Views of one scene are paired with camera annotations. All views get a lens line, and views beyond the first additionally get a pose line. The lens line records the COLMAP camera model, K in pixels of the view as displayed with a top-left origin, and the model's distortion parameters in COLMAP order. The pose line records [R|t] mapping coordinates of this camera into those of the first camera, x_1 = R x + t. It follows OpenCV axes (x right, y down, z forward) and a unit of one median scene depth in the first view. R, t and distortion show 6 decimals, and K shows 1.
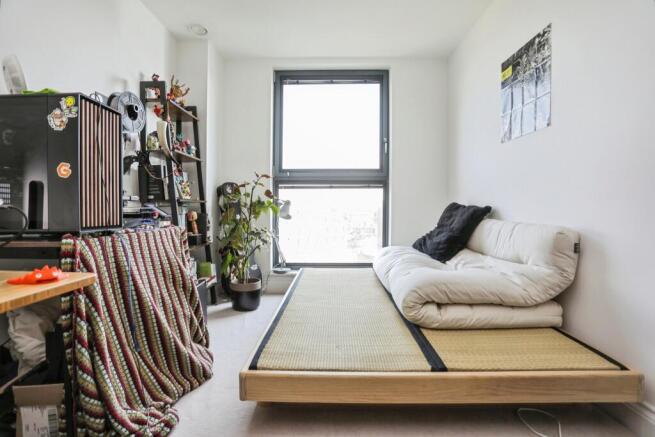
lens RADIAL K [[319.2, 0, 323.3], [0, 319.2, 225.8], [0, 0, 1]] dist [-0.066949, 0.032246]
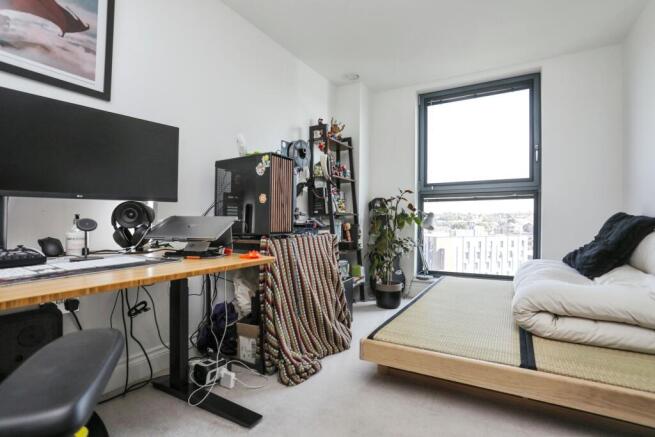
lens RADIAL K [[319.2, 0, 323.3], [0, 319.2, 225.8], [0, 0, 1]] dist [-0.066949, 0.032246]
pose [[0.872542, 0.004593, -0.488518, 0.135647], [-0.021286, 0.999364, -0.028622, 0.005184], [0.488076, 0.035372, 0.872084, -0.158482]]
